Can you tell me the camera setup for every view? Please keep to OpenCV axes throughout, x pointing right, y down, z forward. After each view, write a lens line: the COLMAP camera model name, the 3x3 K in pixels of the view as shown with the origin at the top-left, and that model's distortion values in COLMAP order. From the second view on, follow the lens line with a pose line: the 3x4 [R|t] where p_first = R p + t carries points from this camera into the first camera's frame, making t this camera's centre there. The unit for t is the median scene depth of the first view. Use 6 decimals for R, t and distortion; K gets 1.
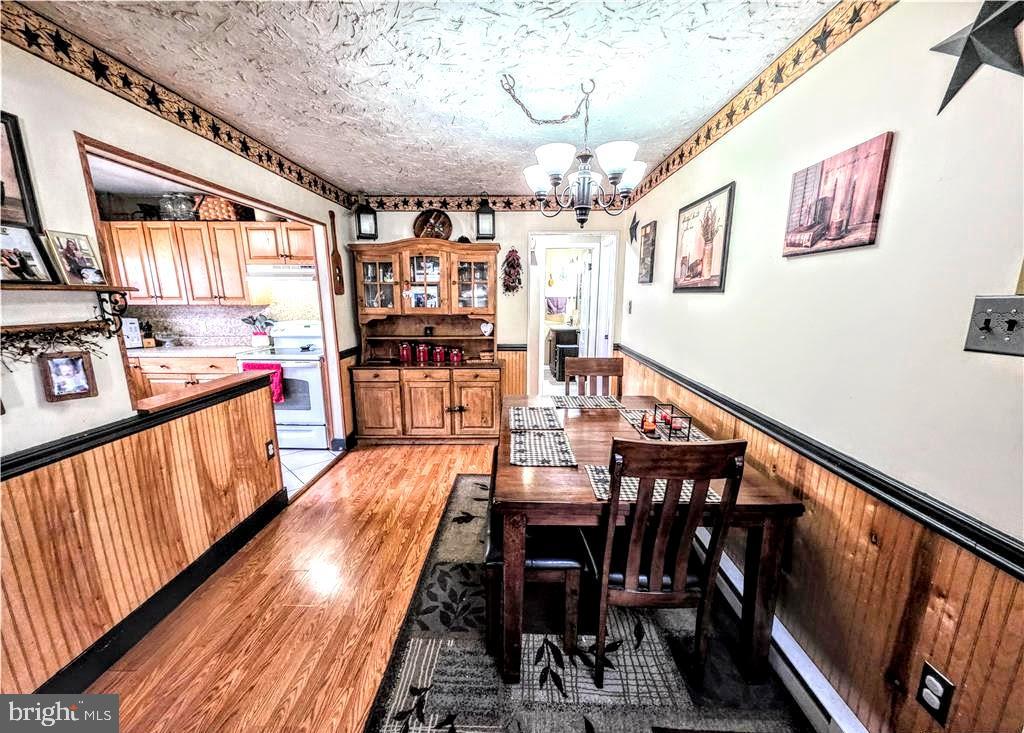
lens RADIAL K [[405.7, 0, 510.4], [0, 405.7, 383.7], [0, 0, 1]] dist [0.001105, 0.000020]
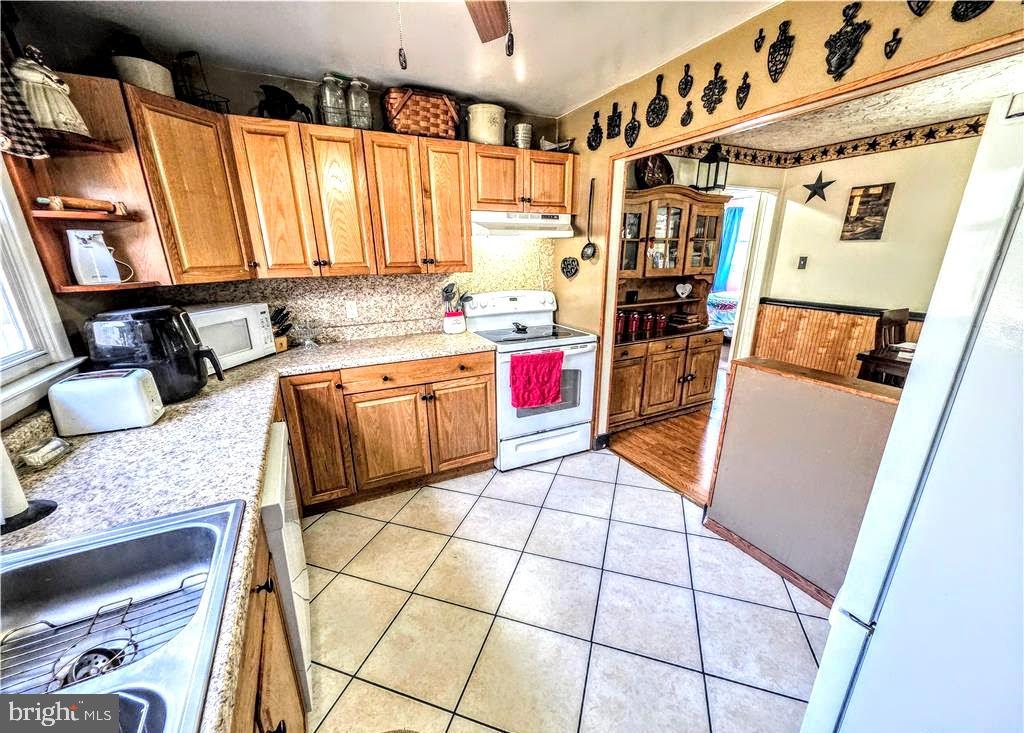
lens RADIAL K [[405.7, 0, 510.4], [0, 405.7, 383.7], [0, 0, 1]] dist [0.001105, 0.000020]
pose [[0.886546, -0.152808, 0.436677, -0.933386], [0.109759, 0.986400, 0.122343, -0.087185], [-0.449433, -0.060534, 0.891261, 0.358971]]
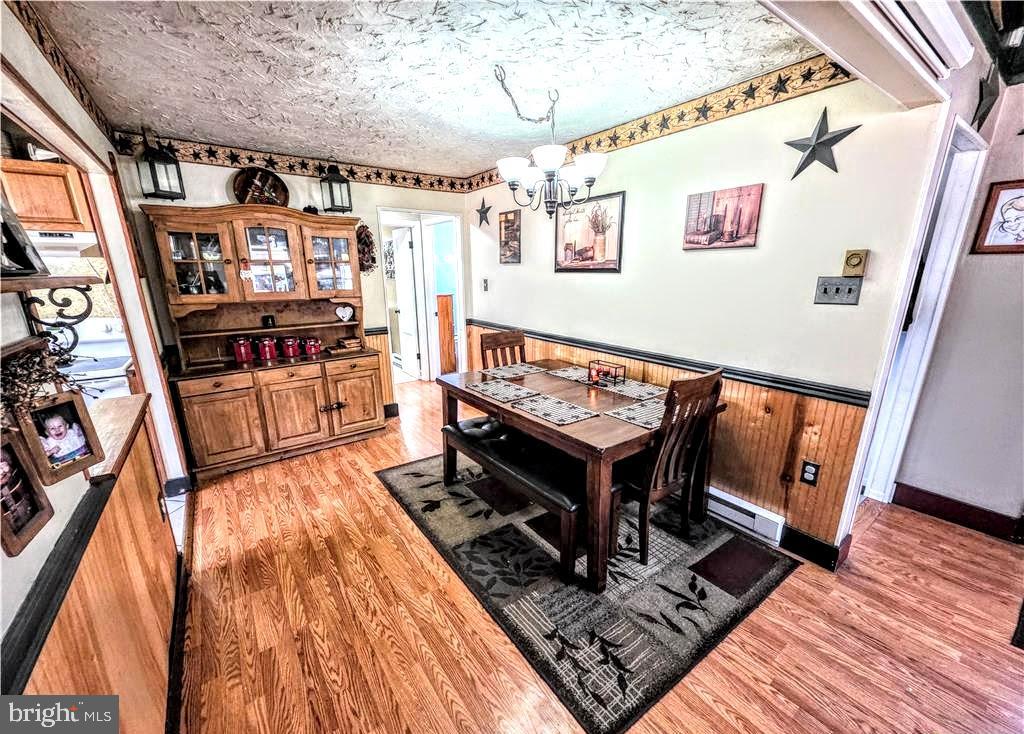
lens RADIAL K [[405.7, 0, 510.4], [0, 405.7, 384.2], [0, 0, 1]] dist [0.001105, 0.000020]
pose [[0.799336, -0.167994, 0.576924, -0.337106], [0.134490, 0.985784, 0.100712, -0.023769], [-0.585641, -0.002913, 0.810565, 0.060594]]
